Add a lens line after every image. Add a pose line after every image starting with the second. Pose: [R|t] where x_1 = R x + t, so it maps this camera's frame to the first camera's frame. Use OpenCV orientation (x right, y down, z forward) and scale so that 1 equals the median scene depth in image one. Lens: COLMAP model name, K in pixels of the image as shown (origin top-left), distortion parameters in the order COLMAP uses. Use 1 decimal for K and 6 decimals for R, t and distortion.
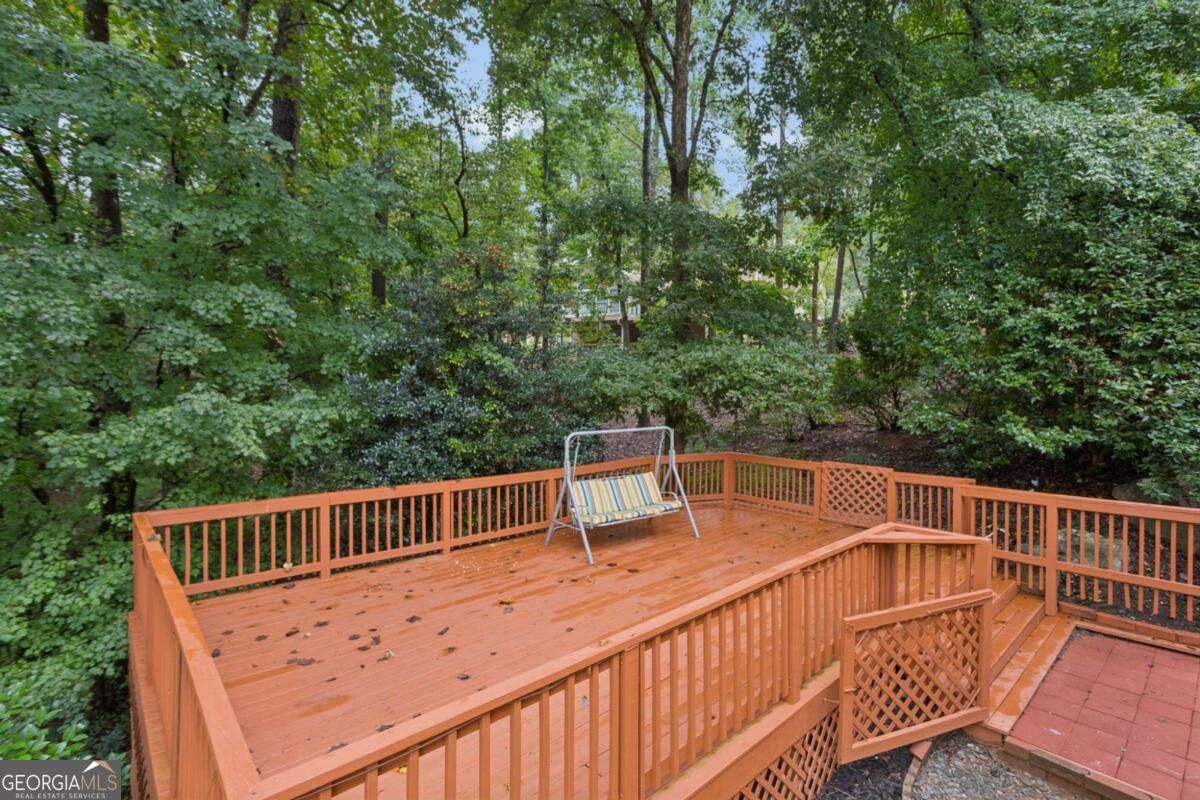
lens RADIAL K [[564.2, 0, 604.2], [0, 564.2, 393.8], [0, 0, 1]] dist [0.000420, -0.000849]
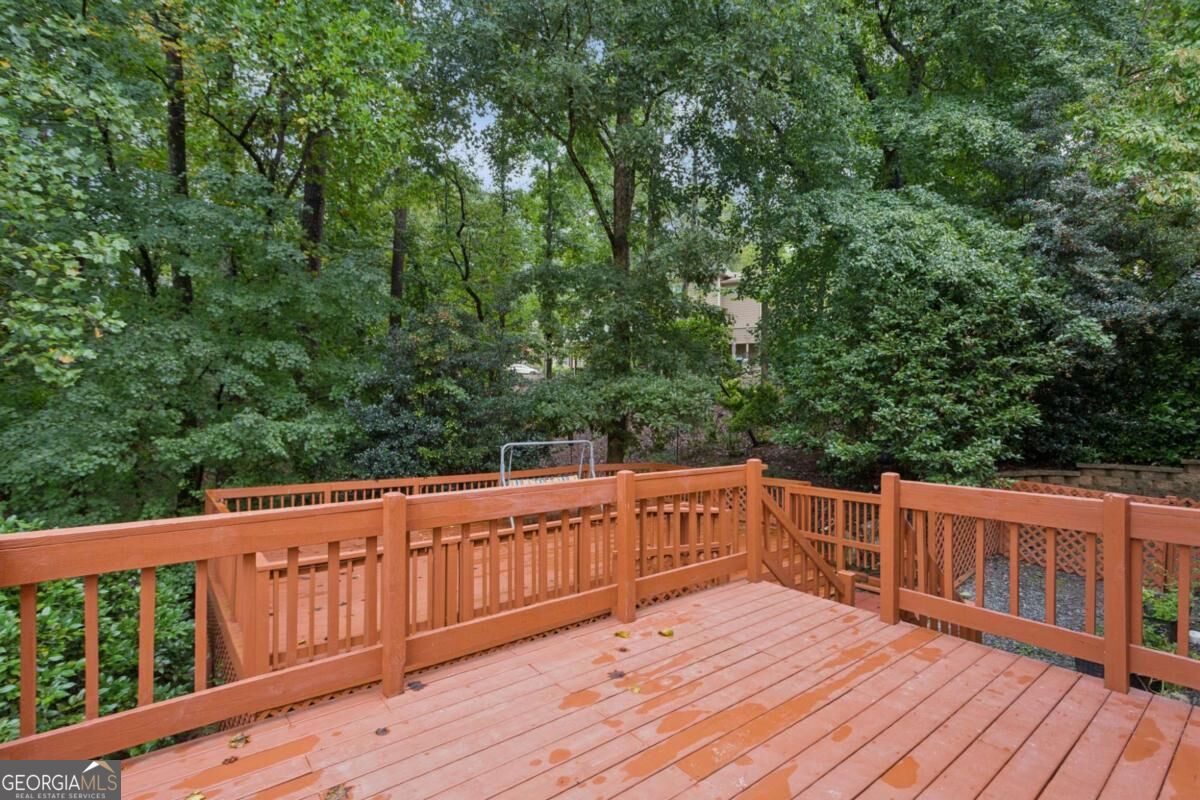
lens RADIAL K [[564.2, 0, 596.0], [0, 564.2, 406.0], [0, 0, 1]] dist [0.000420, -0.000849]
pose [[0.997857, 0.004682, -0.065262, 0.288820], [-0.005584, 0.999891, -0.013644, -0.005236], [0.065191, 0.013979, 0.997775, -0.410758]]
